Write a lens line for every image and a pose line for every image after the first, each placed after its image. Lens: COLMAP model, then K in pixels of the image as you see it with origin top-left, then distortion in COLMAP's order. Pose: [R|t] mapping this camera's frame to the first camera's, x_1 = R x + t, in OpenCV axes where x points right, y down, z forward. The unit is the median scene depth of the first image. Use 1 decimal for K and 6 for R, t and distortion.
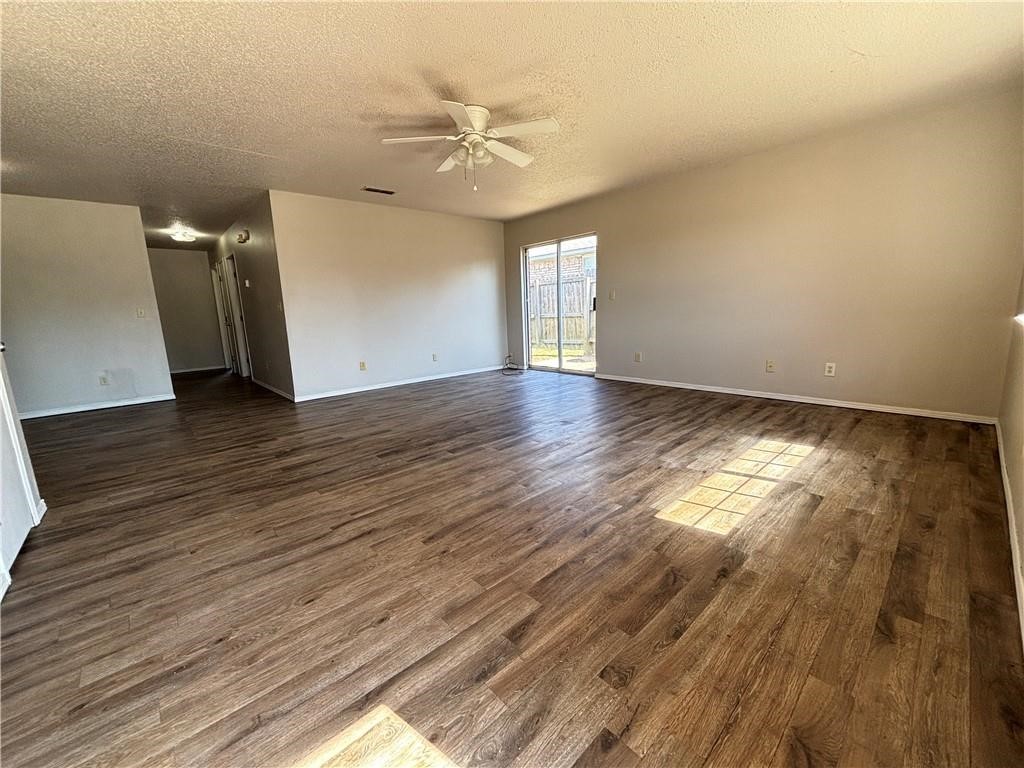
lens RADIAL K [[413.1, 0, 518.7], [0, 413.1, 380.3], [0, 0, 1]] dist [0.002318, -0.000241]
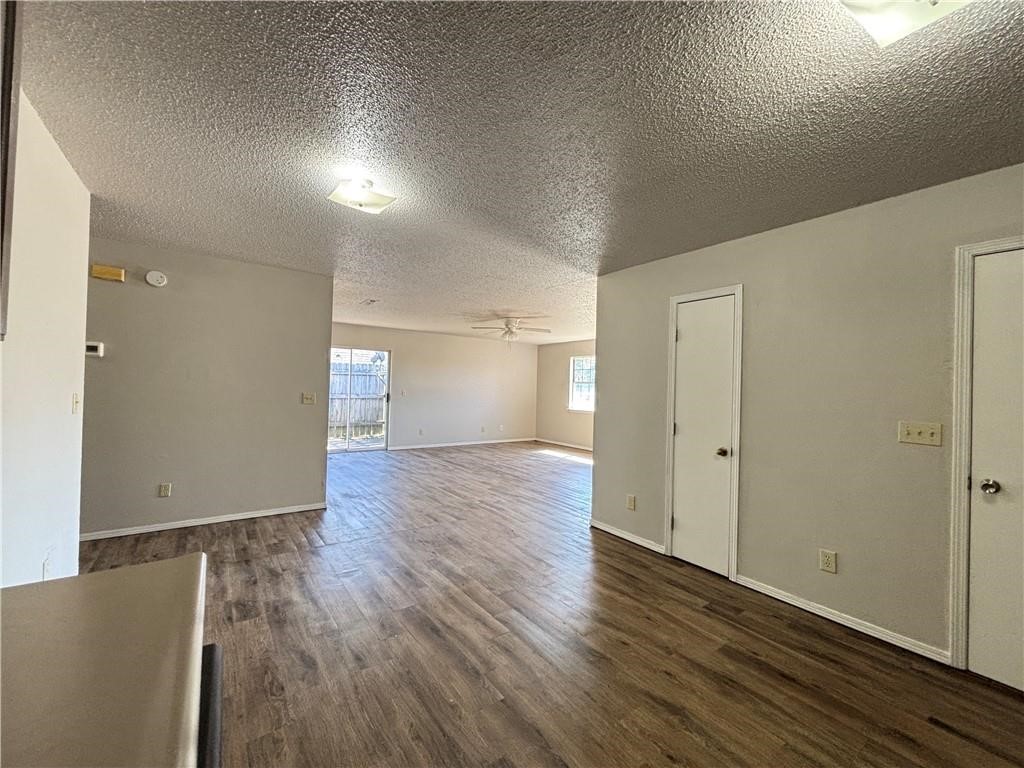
lens RADIAL K [[413.1, 0, 509.2], [0, 413.1, 382.6], [0, 0, 1]] dist [0.002318, -0.000241]
pose [[0.120474, 0.053617, 0.991267, -2.309372], [0.138902, 0.987807, -0.070312, -0.153130], [-0.982951, 0.146160, 0.111558, 0.834159]]
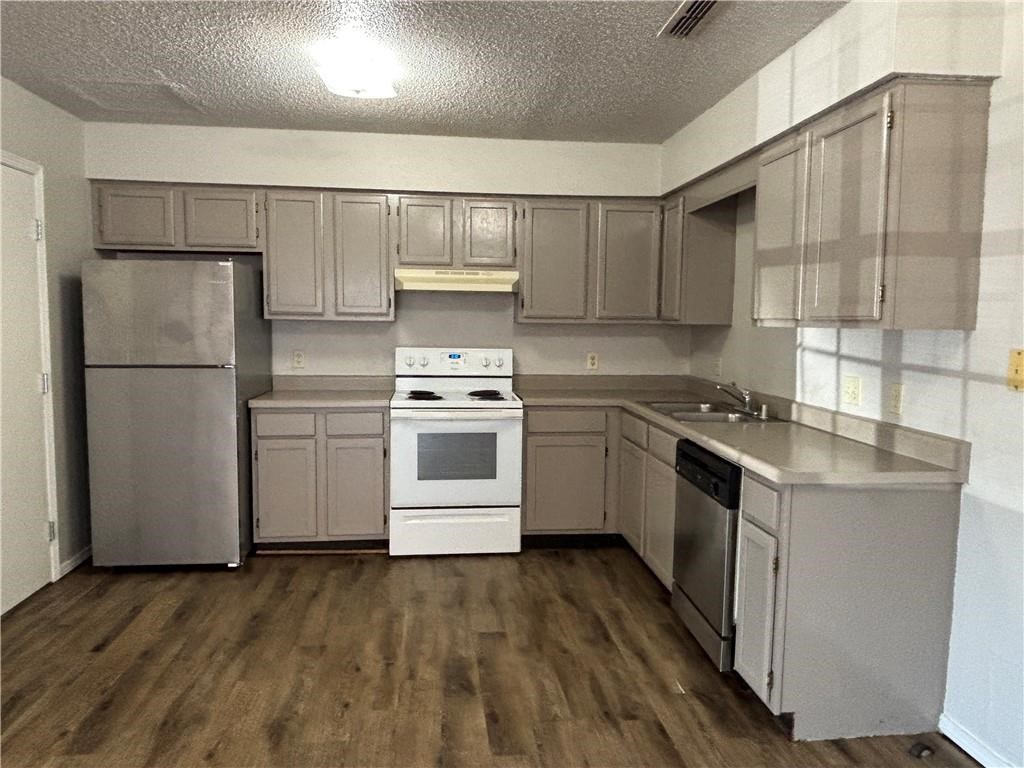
lens RADIAL K [[723.1, 0, 508.4], [0, 723.1, 379.6], [0, 0, 1]] dist [0.000526, -0.013200]
pose [[-0.595996, 0.100402, -0.796686, -1.212934], [-0.126649, 0.967980, 0.216735, -0.299024], [0.792937, 0.230073, -0.564197, 1.320079]]
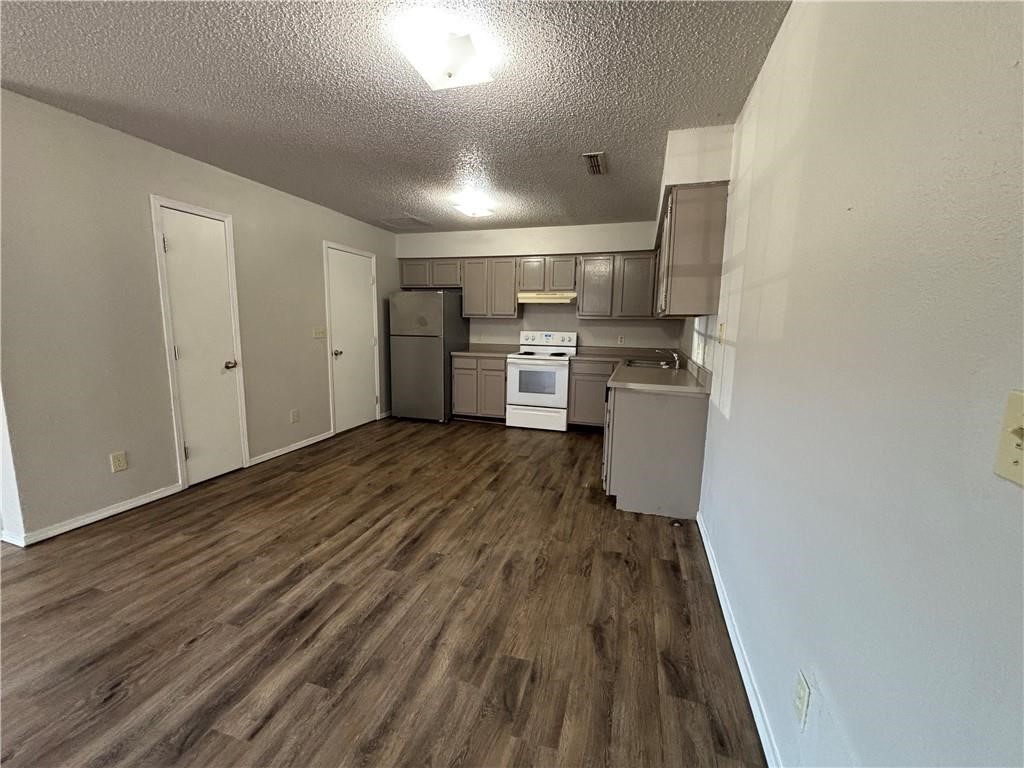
lens RADIAL K [[413.1, 0, 511.2], [0, 413.1, 383.8], [0, 0, 1]] dist [0.002318, -0.000241]
pose [[-0.864219, 0.096897, -0.493696, -1.328602], [-0.070249, 0.948426, 0.309118, -0.346435], [0.498187, 0.301828, -0.812841, 1.803052]]
